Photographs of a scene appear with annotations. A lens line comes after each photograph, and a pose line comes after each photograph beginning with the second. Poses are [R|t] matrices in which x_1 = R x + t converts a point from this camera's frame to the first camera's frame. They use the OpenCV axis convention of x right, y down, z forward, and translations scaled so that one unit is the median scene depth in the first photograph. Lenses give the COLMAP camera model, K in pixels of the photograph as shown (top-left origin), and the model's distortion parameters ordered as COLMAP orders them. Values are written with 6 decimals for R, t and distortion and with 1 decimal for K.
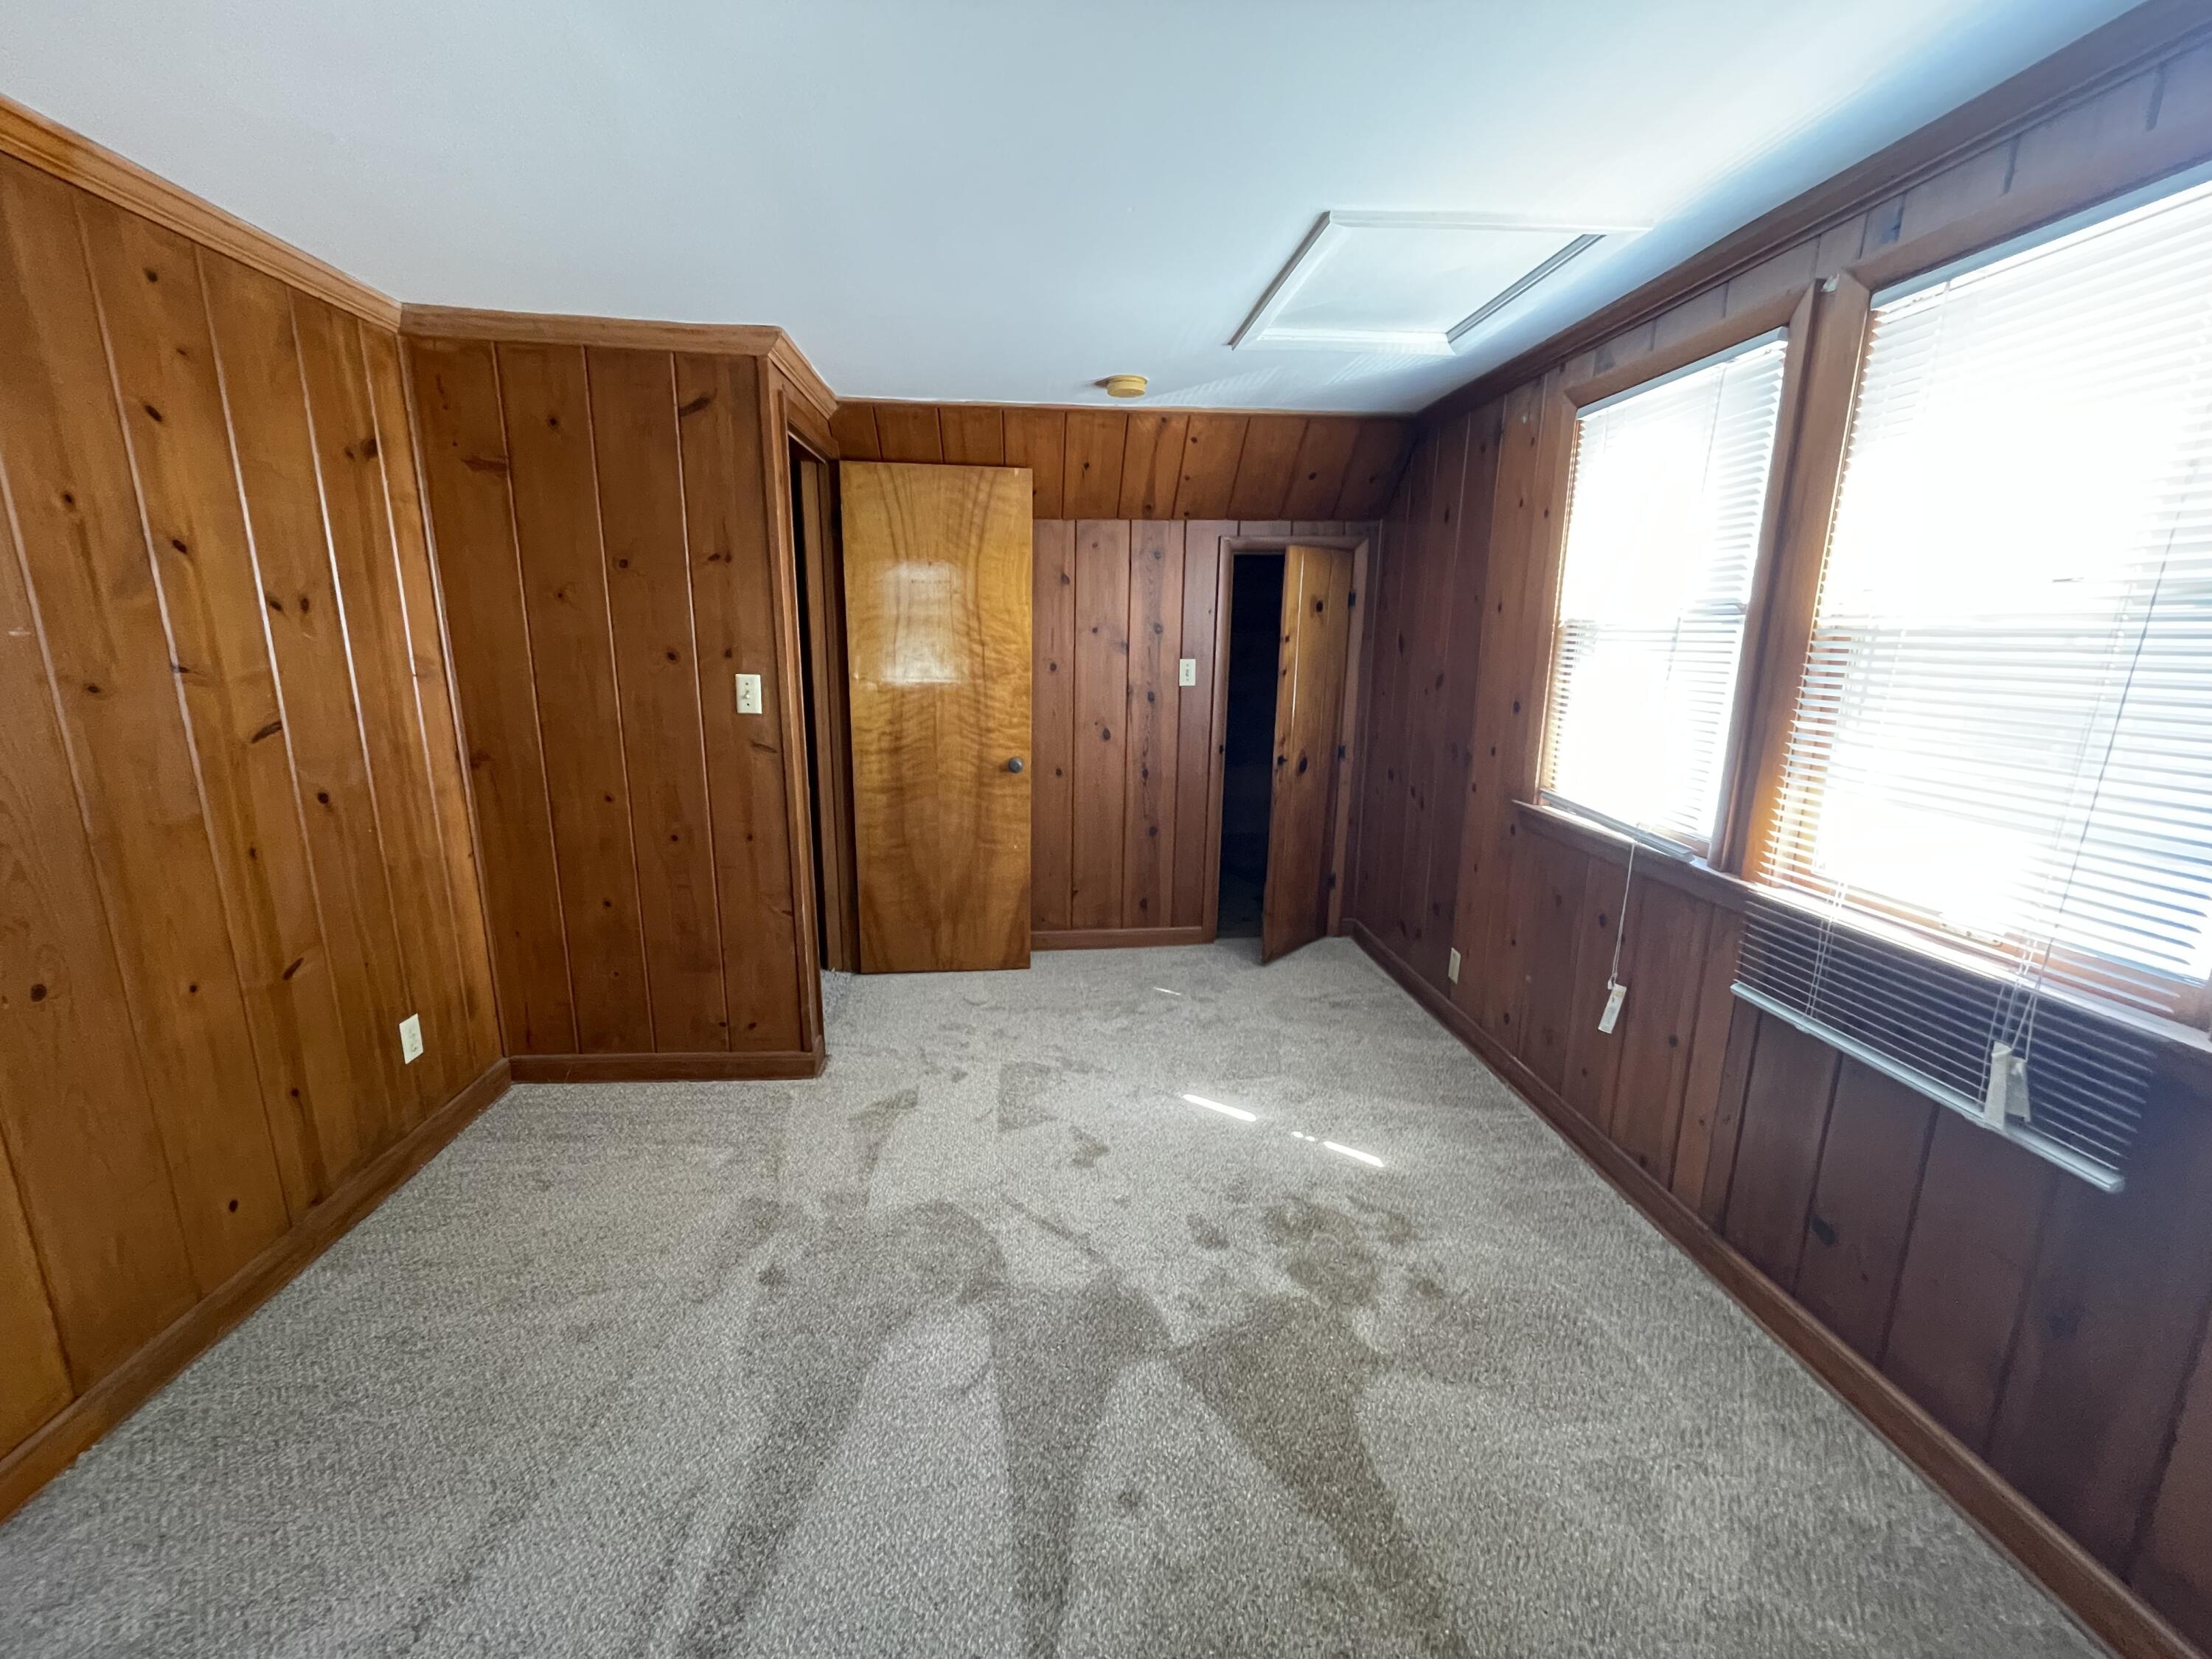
lens RADIAL K [[889.1, 0, 1101.7], [0, 889.1, 823.6], [0, 0, 1]] dist [-0.003551, 0.000352]
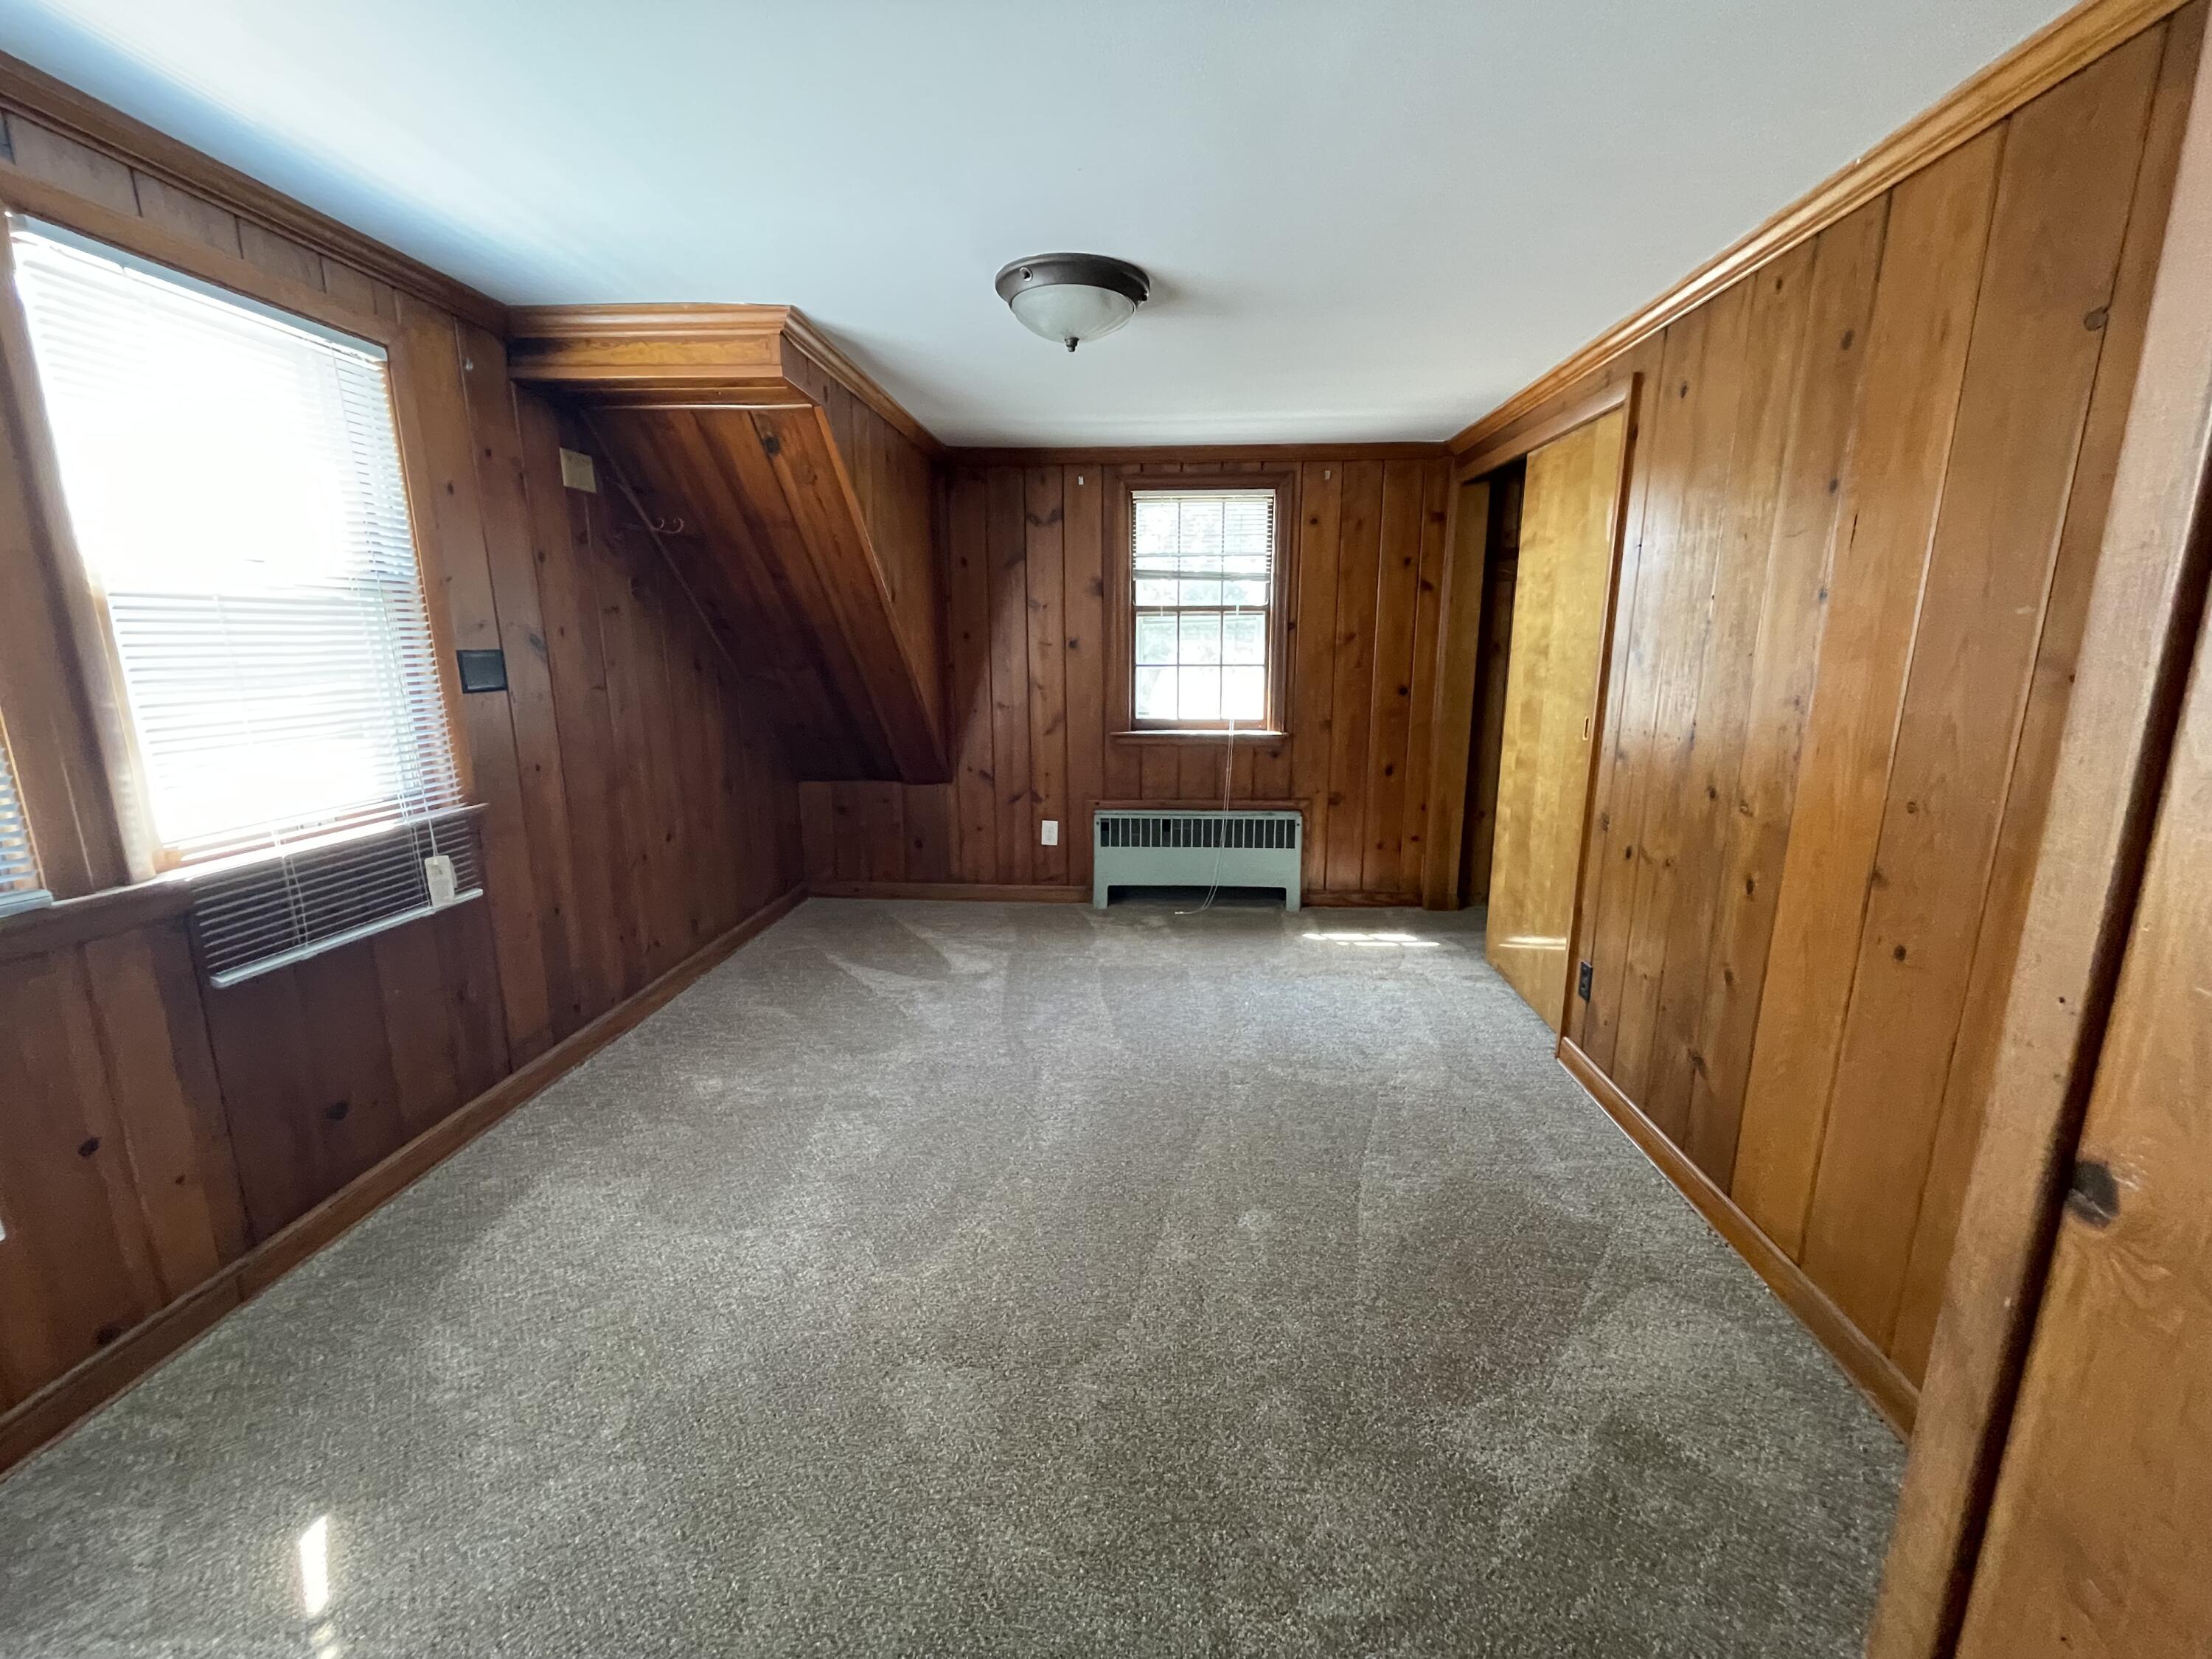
lens RADIAL K [[889.1, 0, 1102.3], [0, 889.1, 831.9], [0, 0, 1]] dist [-0.003551, 0.000352]
pose [[-0.987662, -0.044977, 0.150005, -0.370052], [0.021306, 0.910372, 0.413241, -0.363934], [-0.155147, 0.411338, -0.898182, 1.849445]]
